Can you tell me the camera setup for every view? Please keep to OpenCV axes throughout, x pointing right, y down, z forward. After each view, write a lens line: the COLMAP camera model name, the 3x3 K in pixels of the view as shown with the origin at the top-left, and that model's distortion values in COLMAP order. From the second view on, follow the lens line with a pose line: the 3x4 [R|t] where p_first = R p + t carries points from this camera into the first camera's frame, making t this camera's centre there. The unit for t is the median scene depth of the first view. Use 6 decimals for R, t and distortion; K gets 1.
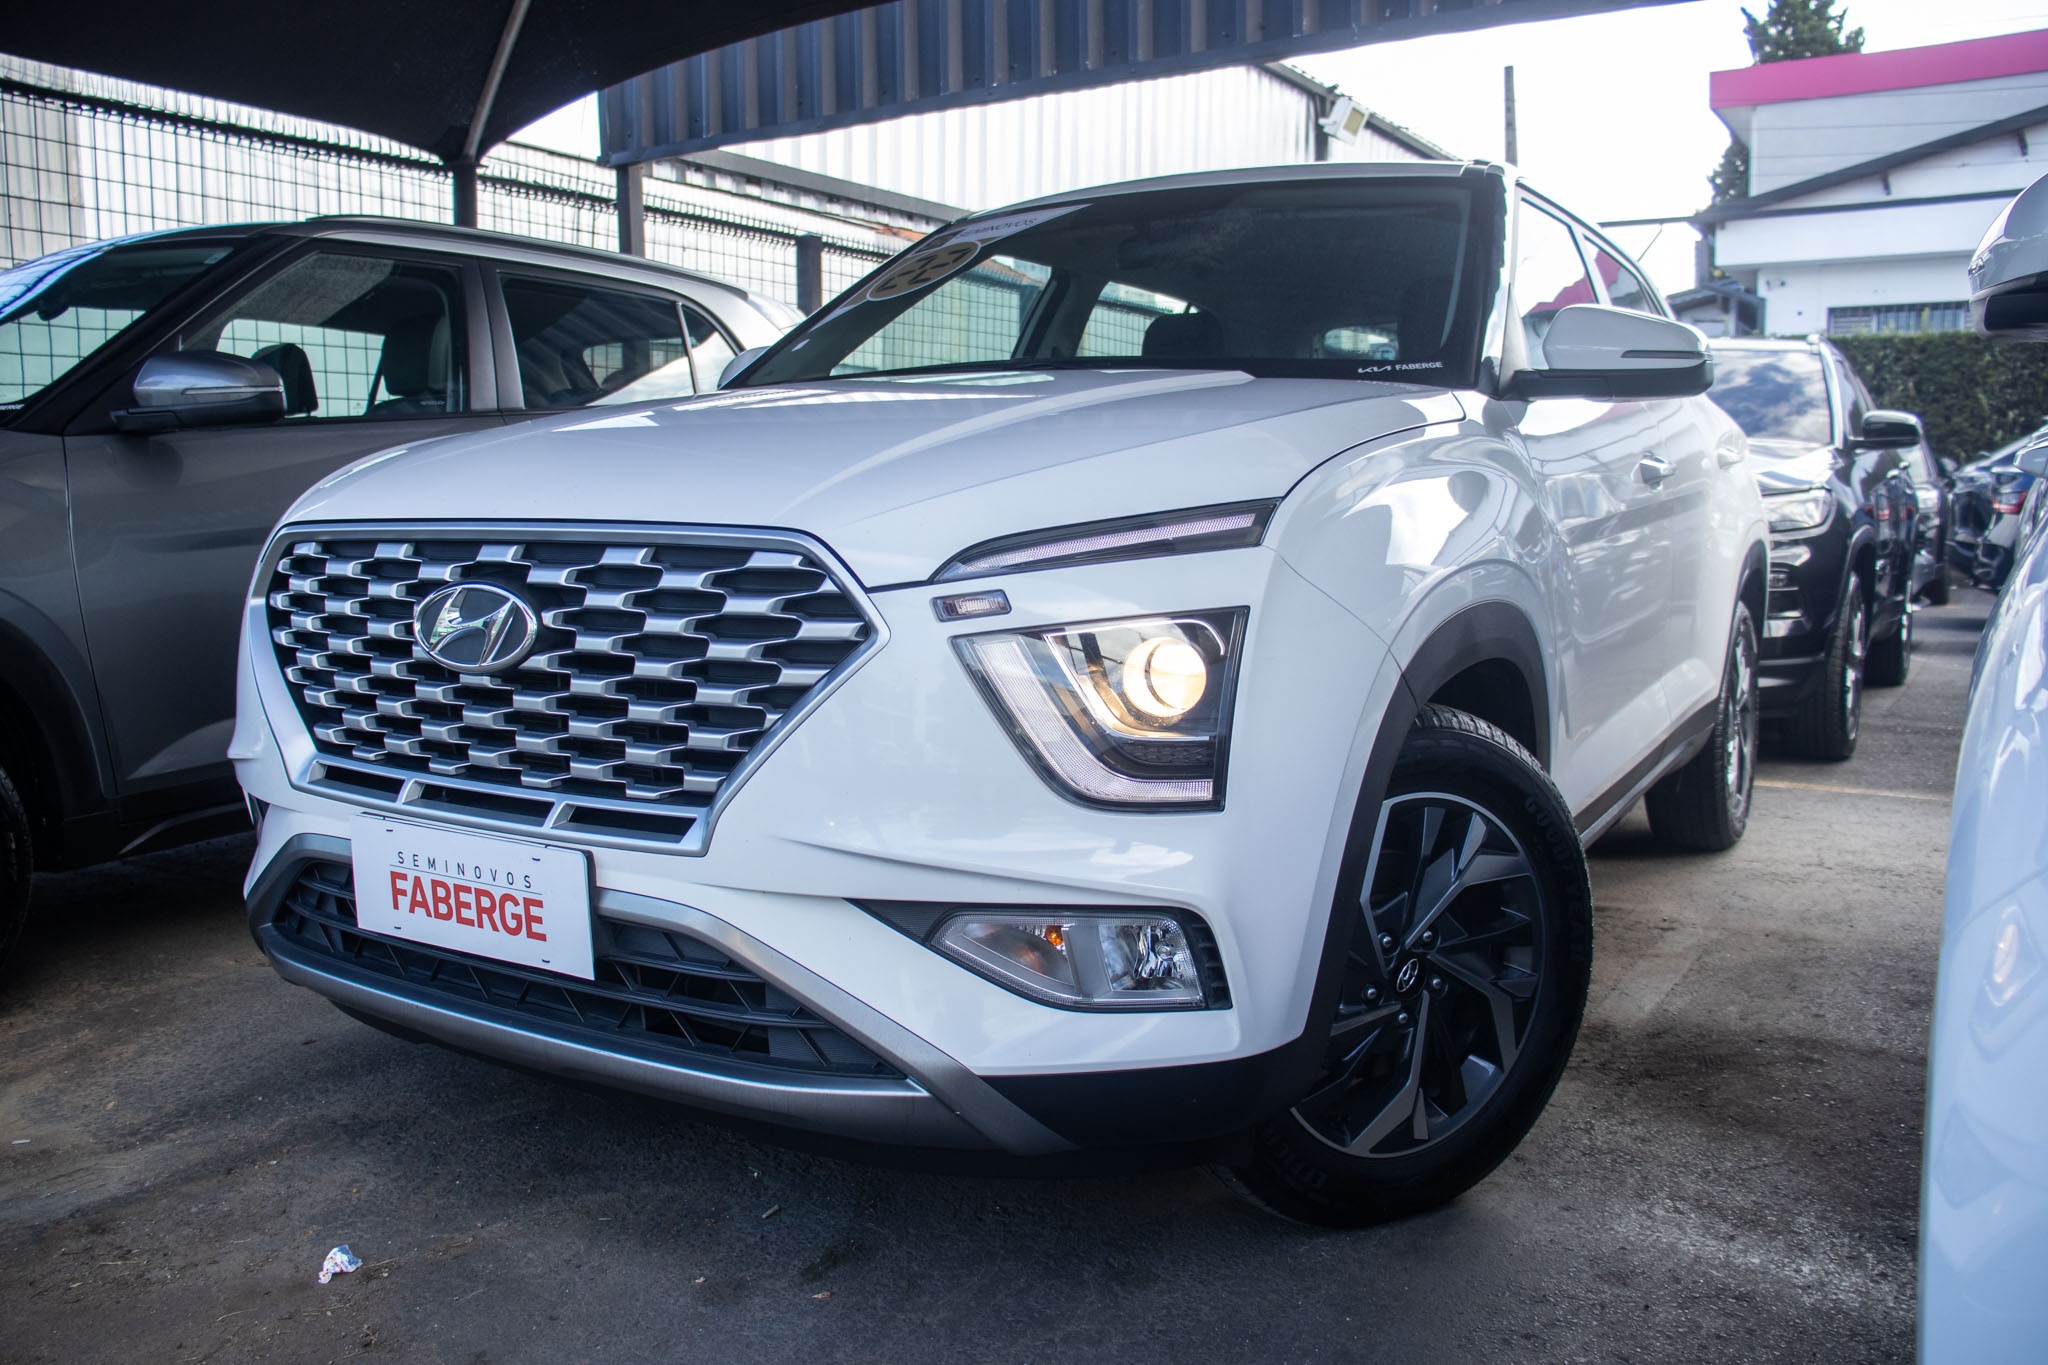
lens RADIAL K [[1707.0, 0, 1024.0], [0, 1707.0, 682.5], [0, 0, 1]] dist [-0.175603, 0.002925]
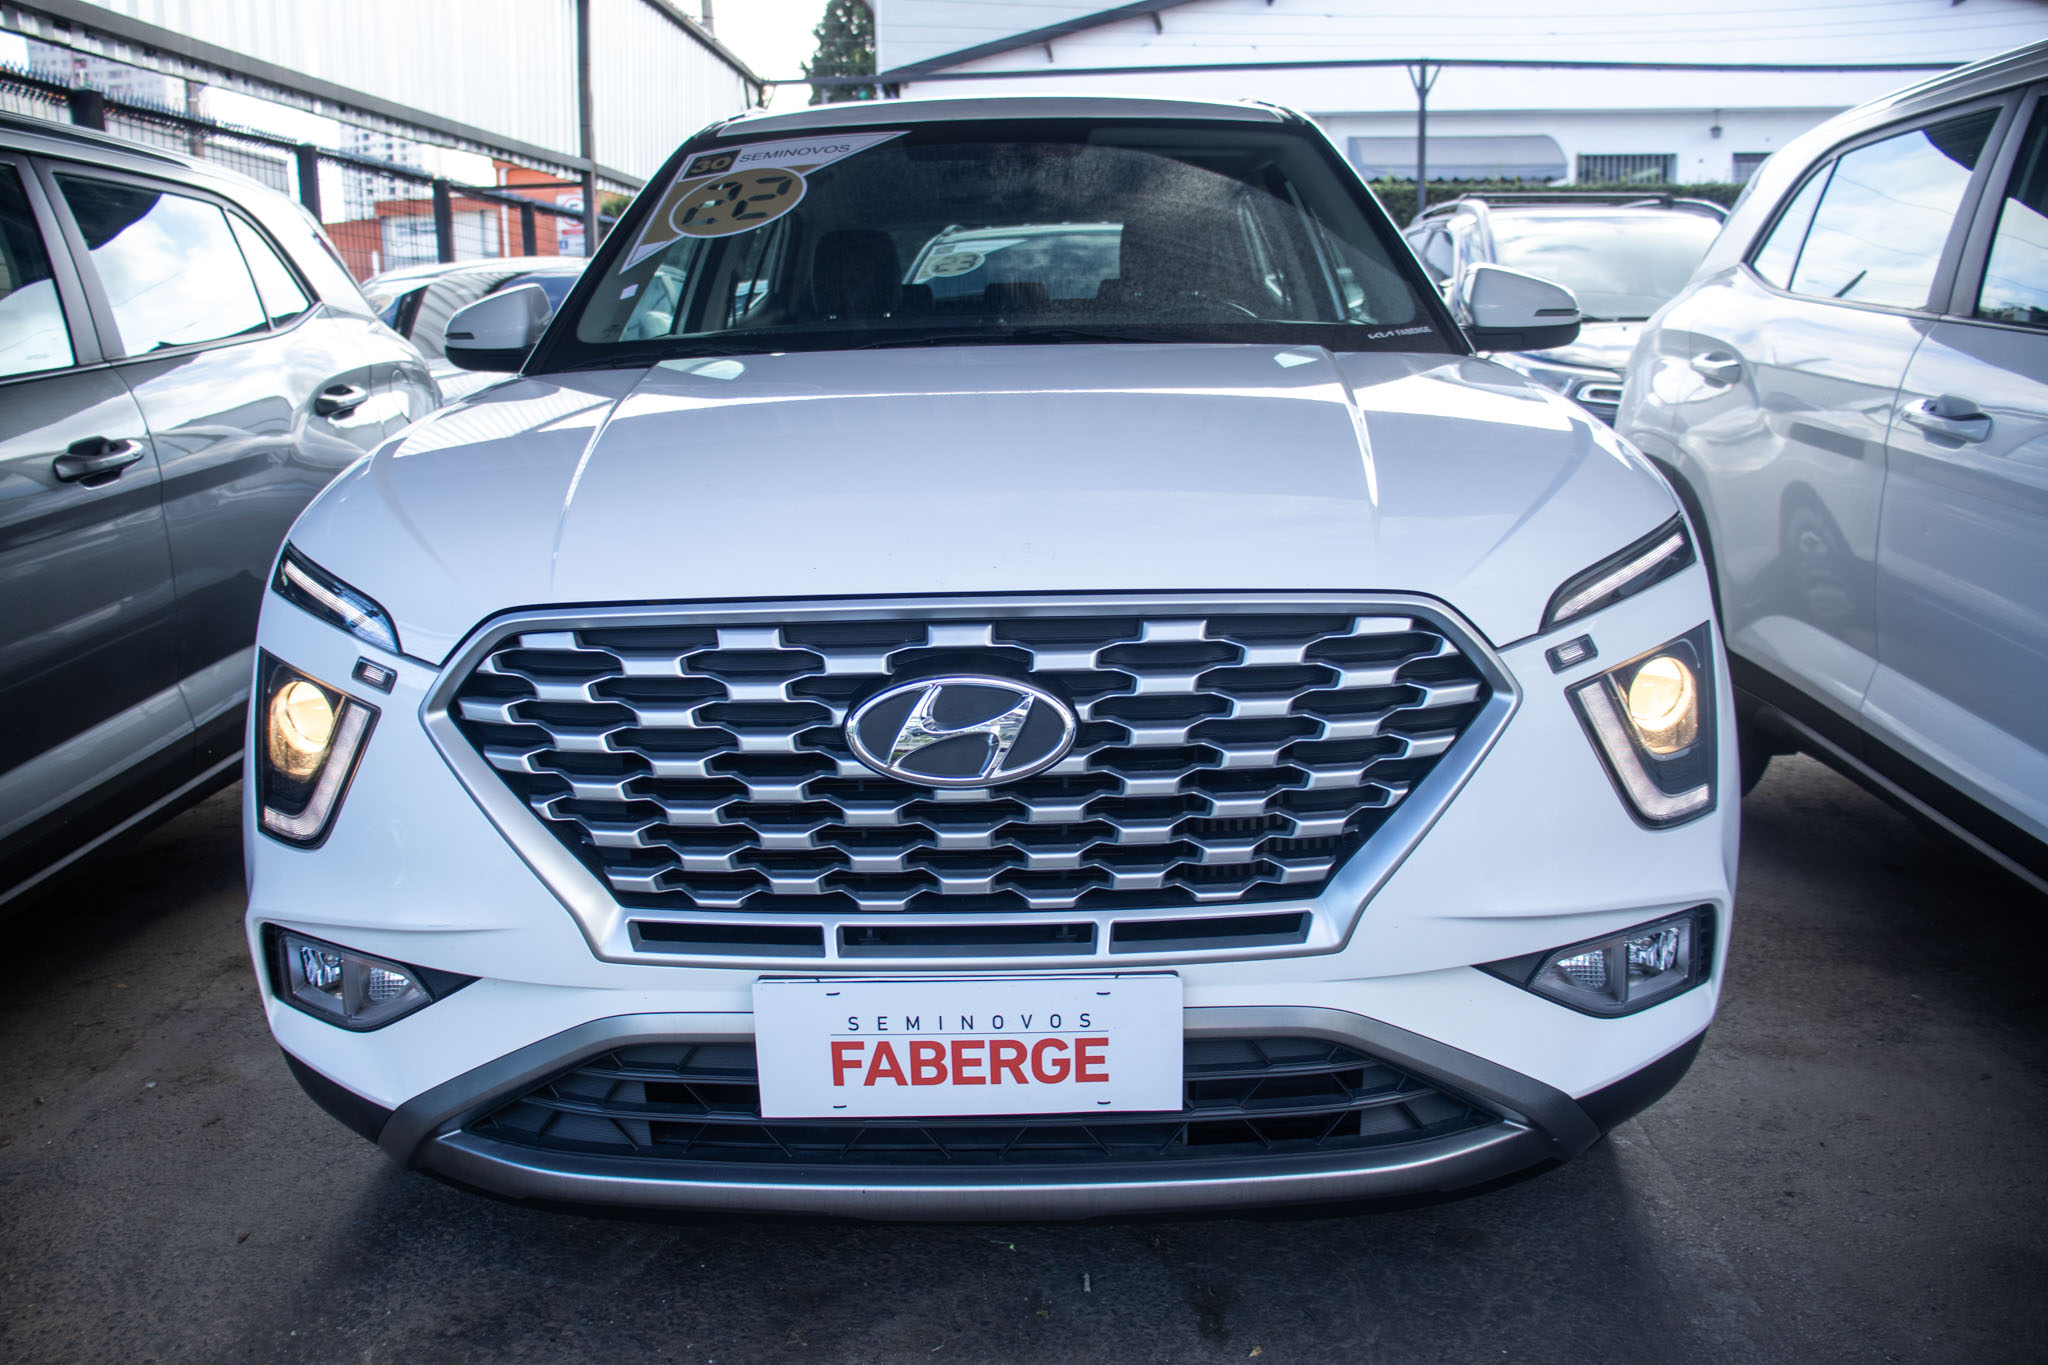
lens RADIAL K [[1730.4, 0, 1024.0], [0, 1730.4, 682.5], [0, 0, 1]] dist [-0.243198, 0.001995]
pose [[0.864422, -0.124703, 0.487056, -0.725720], [0.082473, 0.990799, 0.107307, -0.147442], [-0.495956, -0.052589, 0.866753, 0.268637]]
